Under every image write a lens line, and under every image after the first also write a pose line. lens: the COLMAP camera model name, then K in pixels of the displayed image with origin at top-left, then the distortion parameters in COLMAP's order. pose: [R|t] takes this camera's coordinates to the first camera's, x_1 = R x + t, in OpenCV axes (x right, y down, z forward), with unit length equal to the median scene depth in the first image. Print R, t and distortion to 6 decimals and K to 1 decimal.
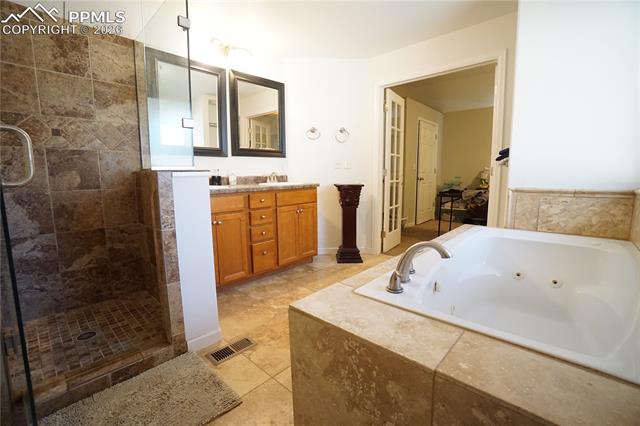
lens RADIAL K [[286.5, 0, 319.5], [0, 286.5, 210.5], [0, 0, 1]] dist [-0.034758, 0.004780]
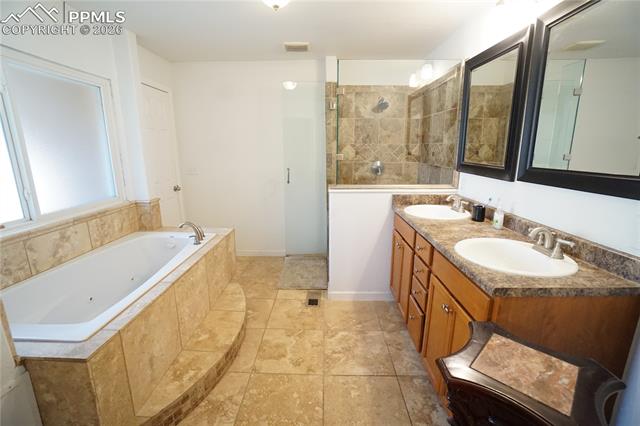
lens RADIAL K [[286.5, 0, 320.5], [0, 286.5, 213.1], [0, 0, 1]] dist [-0.034758, 0.004780]
pose [[-0.748409, 0.163496, -0.642770, 0.410642], [-0.071658, 0.943534, 0.323434, -0.324974], [0.659355, 0.288120, -0.694433, 1.319684]]
